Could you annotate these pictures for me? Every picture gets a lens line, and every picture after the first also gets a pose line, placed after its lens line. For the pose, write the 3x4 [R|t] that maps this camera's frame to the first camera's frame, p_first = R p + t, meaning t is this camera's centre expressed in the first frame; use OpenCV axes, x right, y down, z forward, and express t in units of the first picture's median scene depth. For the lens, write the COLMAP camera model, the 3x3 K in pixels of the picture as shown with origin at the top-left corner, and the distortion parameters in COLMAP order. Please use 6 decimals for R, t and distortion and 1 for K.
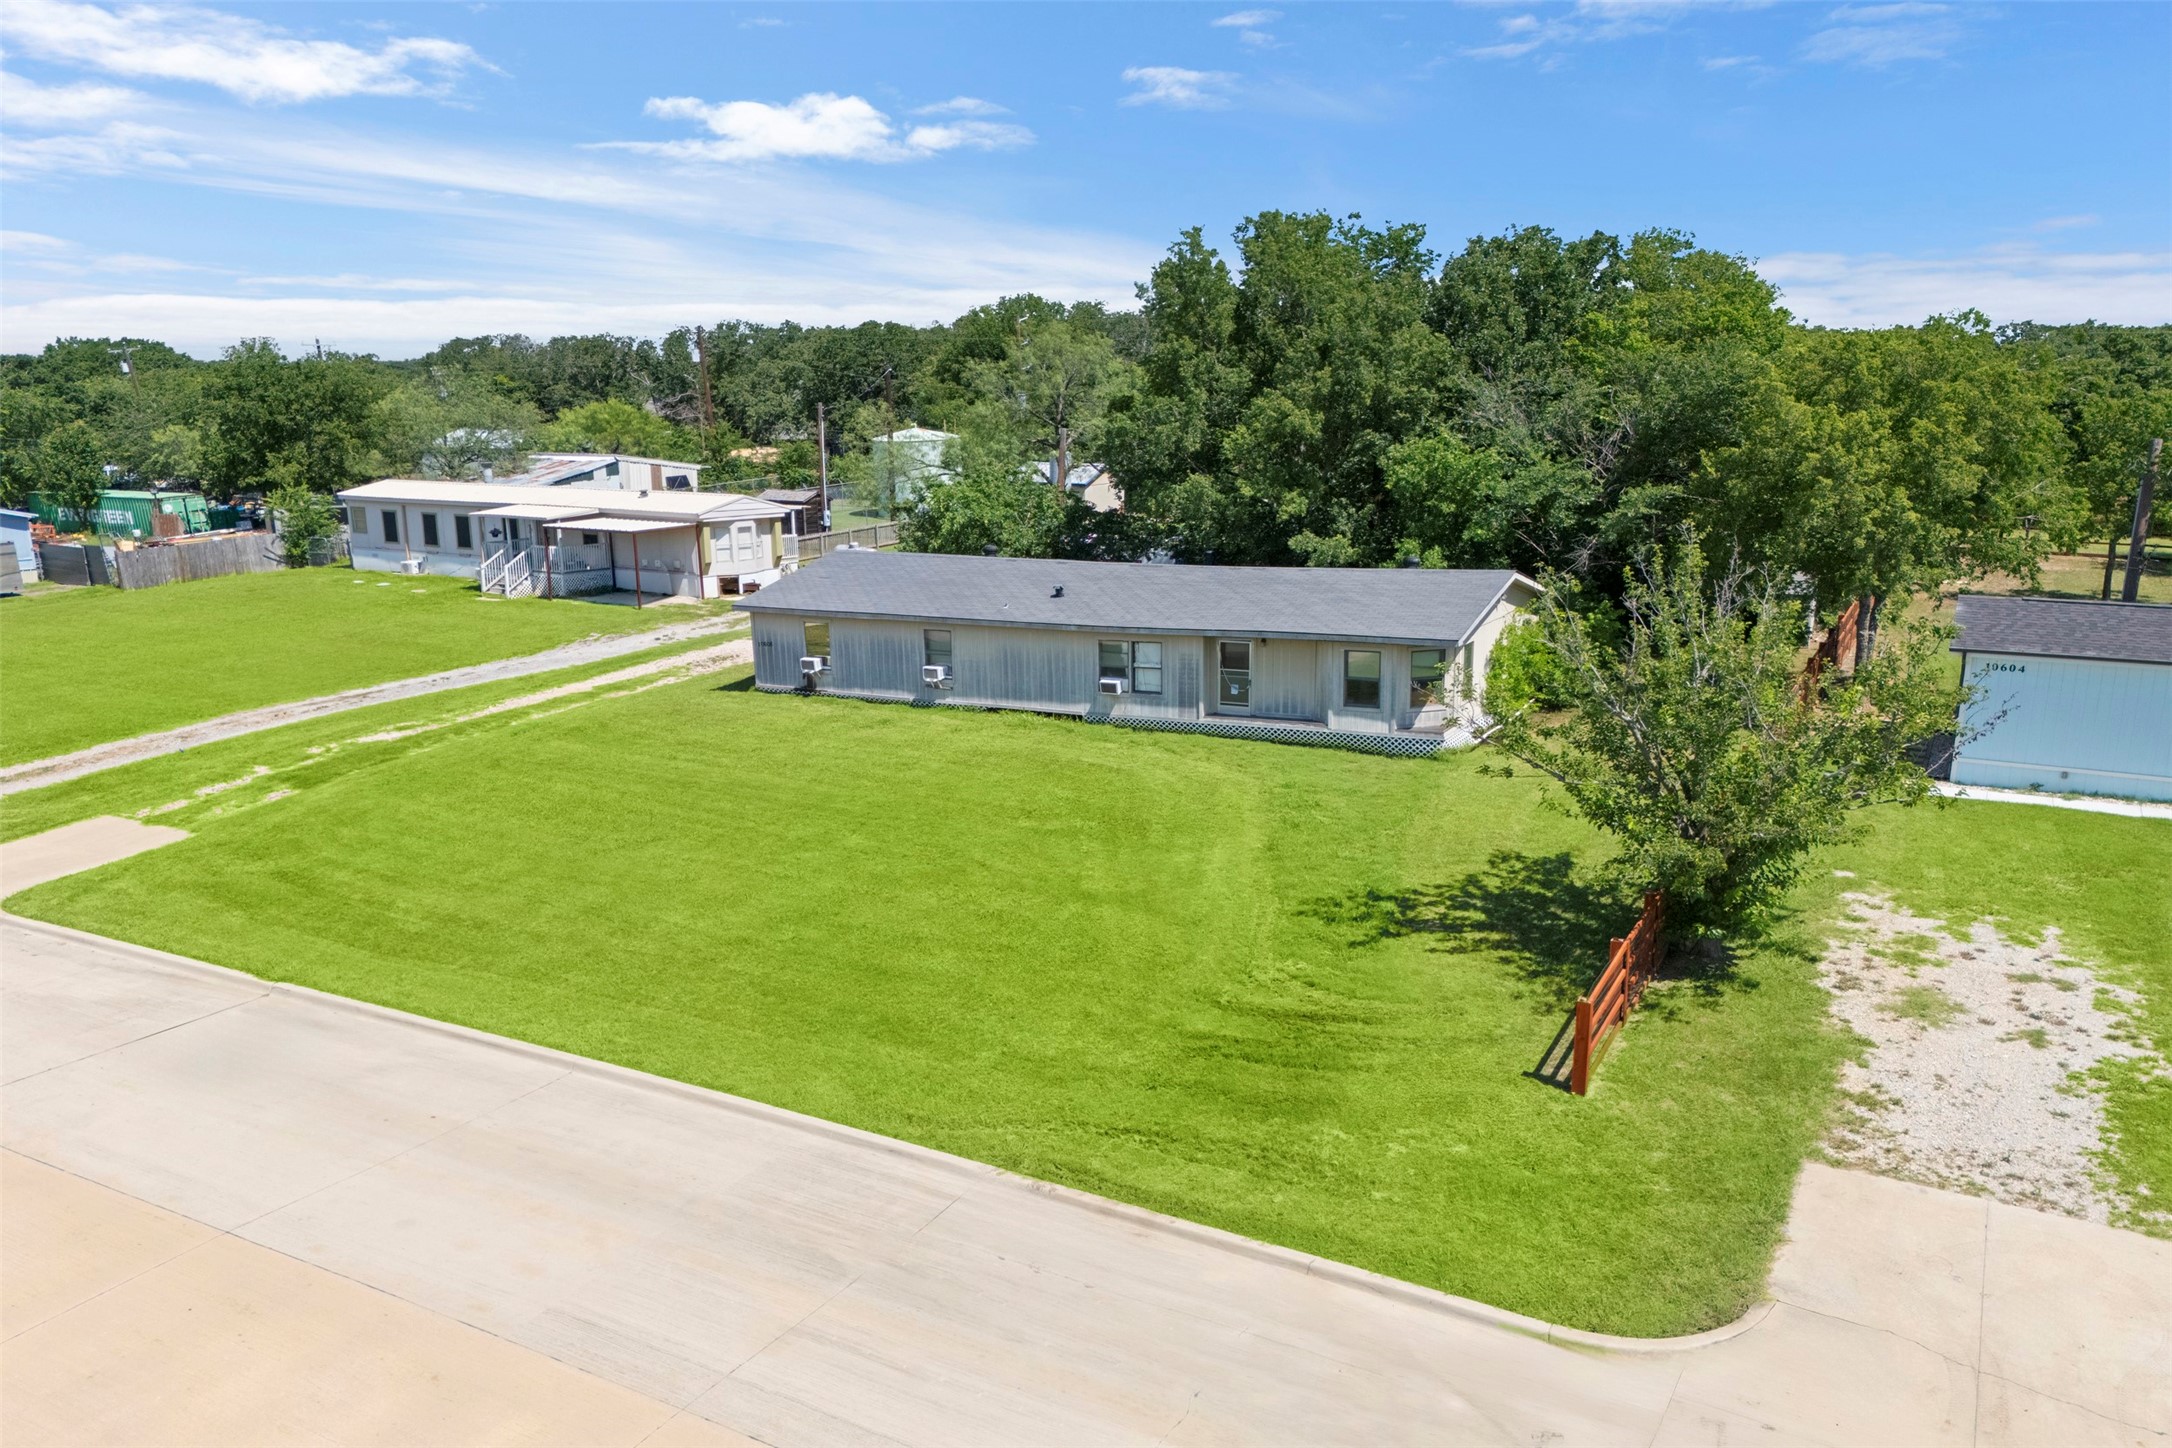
lens RADIAL K [[1622.1, 0, 1083.6], [0, 1622.1, 658.1], [0, 0, 1]] dist [0.052182, -0.049456]
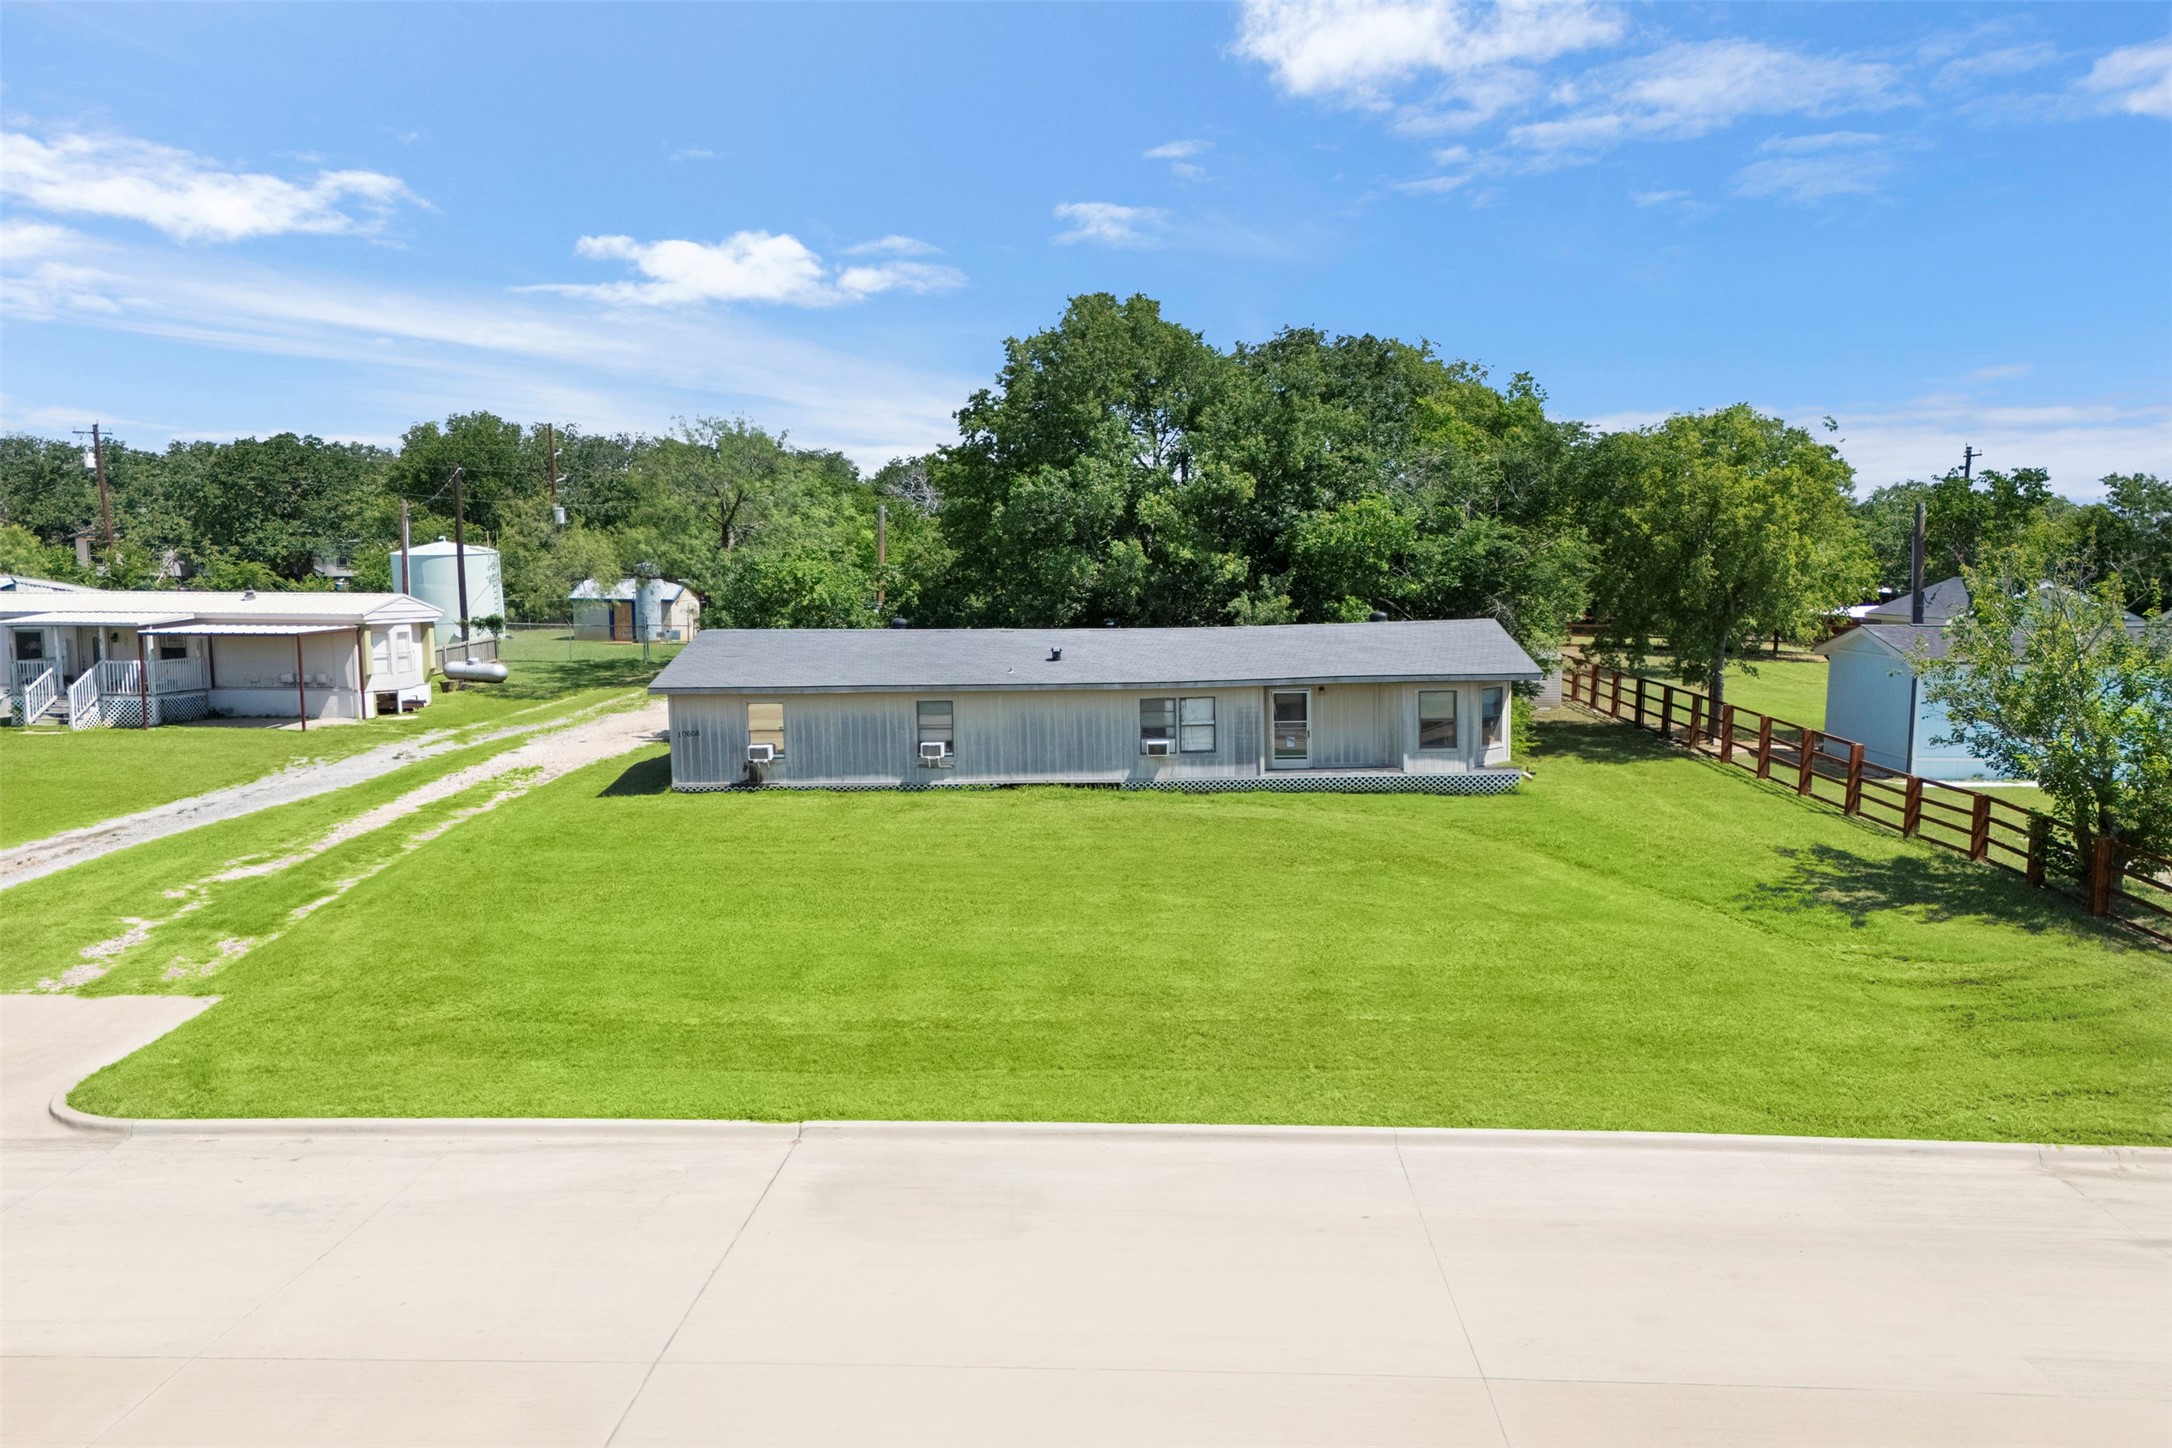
lens RADIAL K [[1622.1, 0, 1077.4], [0, 1622.1, 577.4], [0, 0, 1]] dist [0.052182, -0.049456]
pose [[0.896101, -0.000381, 0.443851, -0.438123], [0.067462, 0.988498, -0.135353, 0.043797], [-0.438694, 0.151233, 0.885819, 0.183969]]
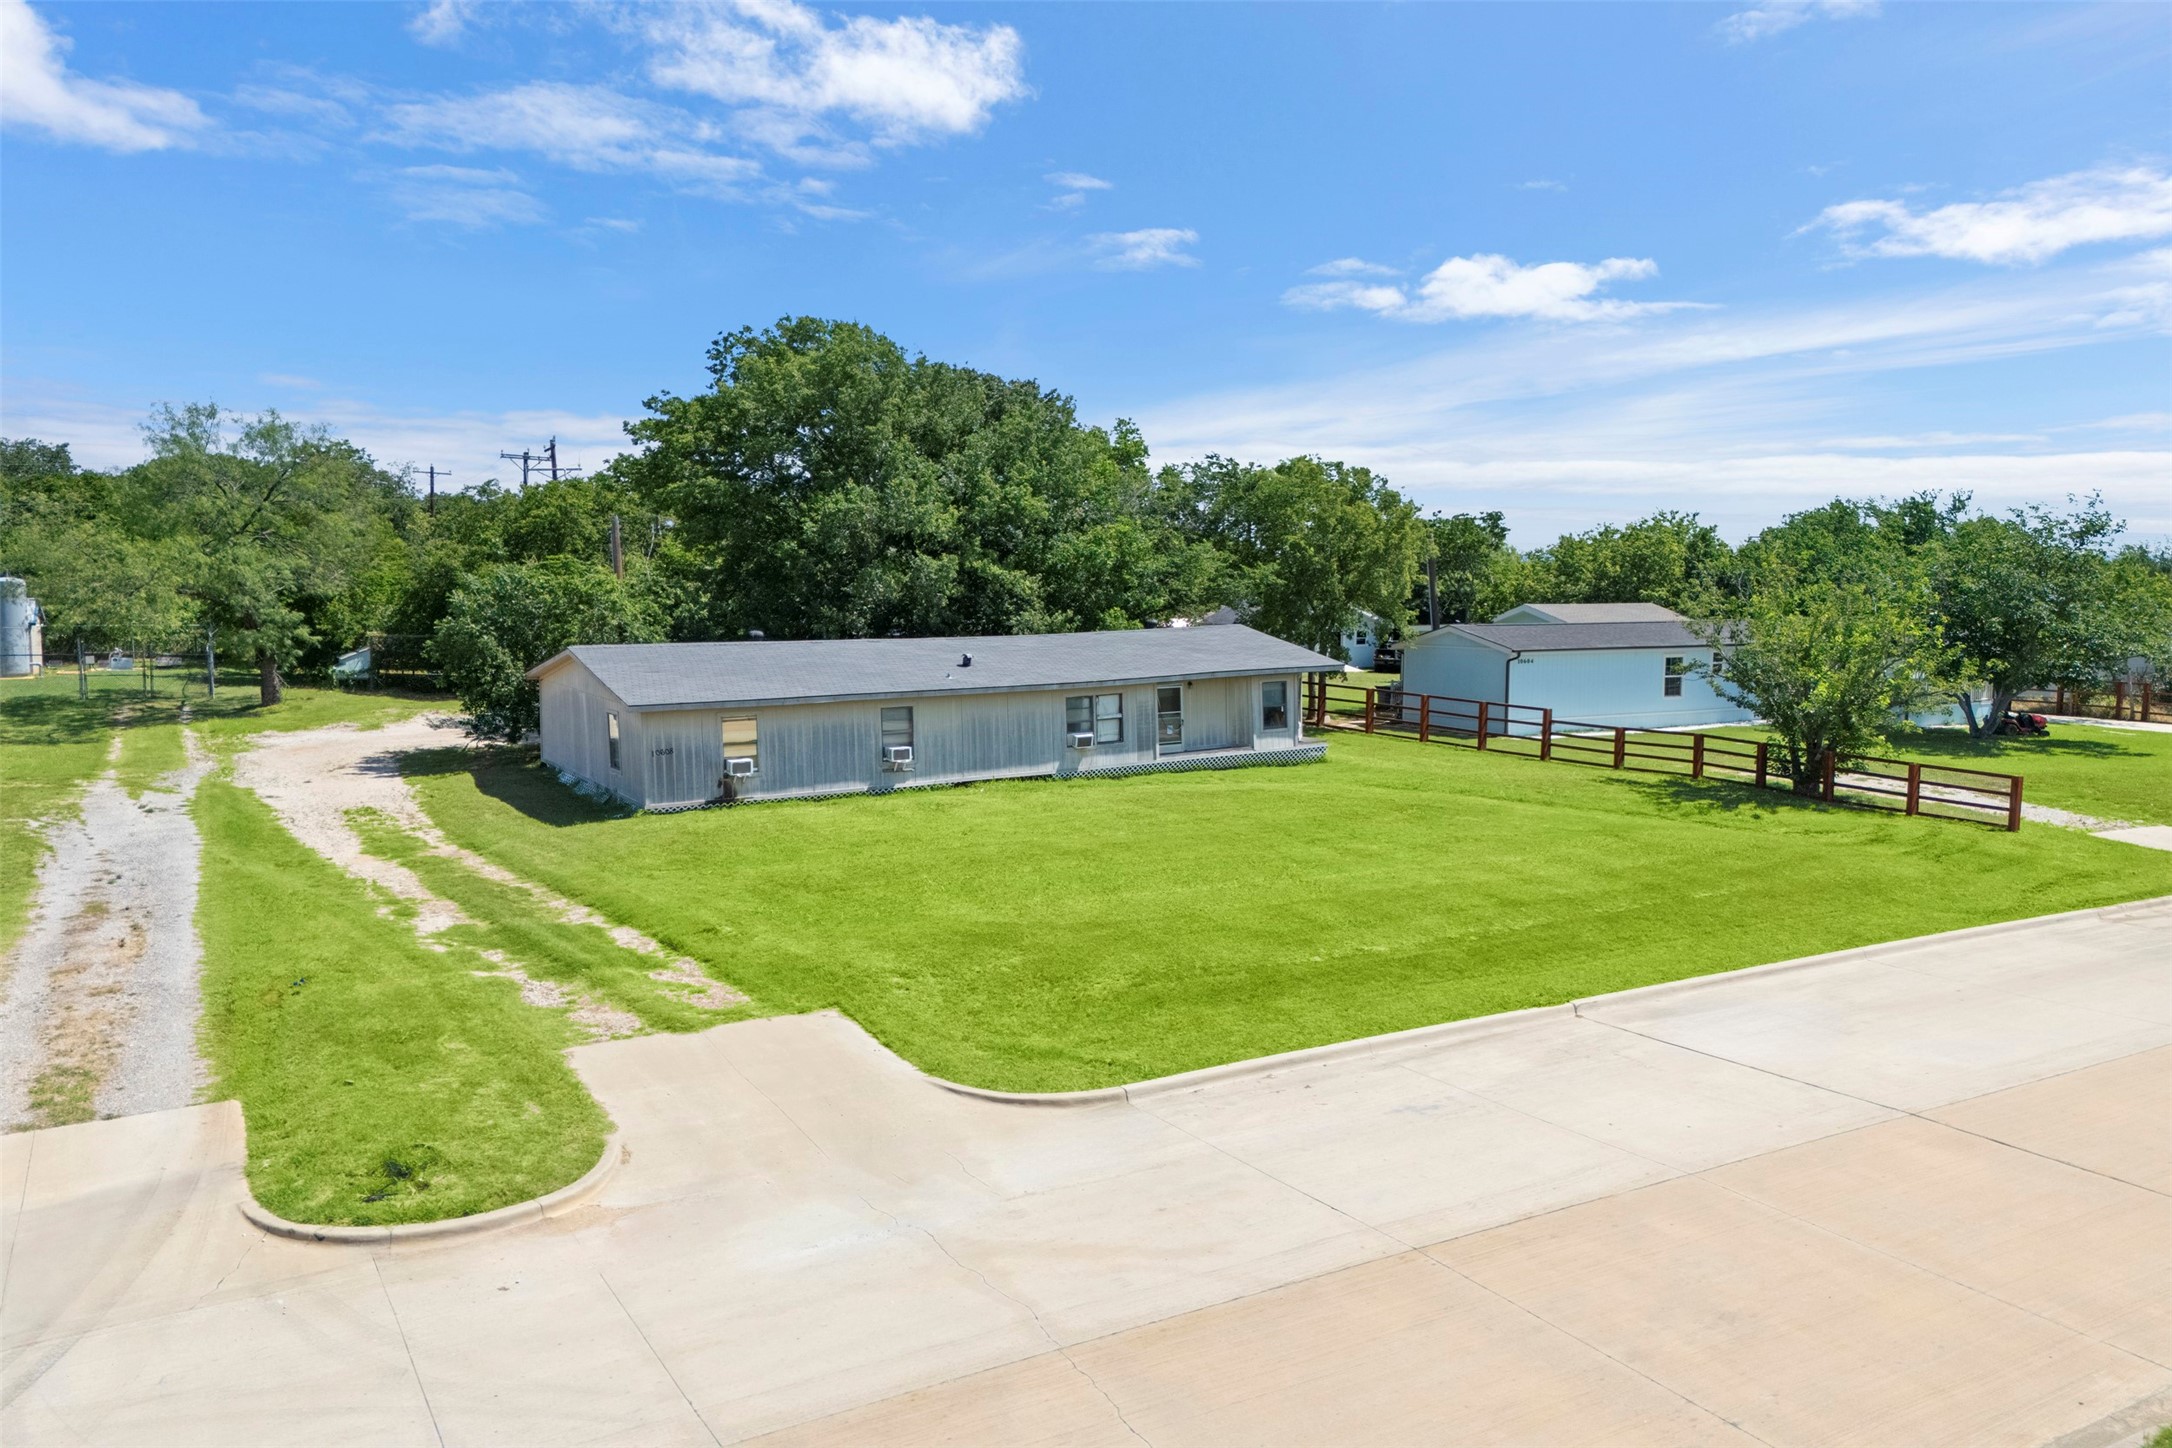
lens RADIAL K [[1622.1, 0, 1077.0], [0, 1622.1, 672.6], [0, 0, 1]] dist [0.052182, -0.049456]
pose [[0.508133, -0.042914, 0.860209, -0.877689], [0.135676, 0.990276, -0.030742, 0.005771], [-0.850525, 0.132331, 0.509015, 0.471876]]
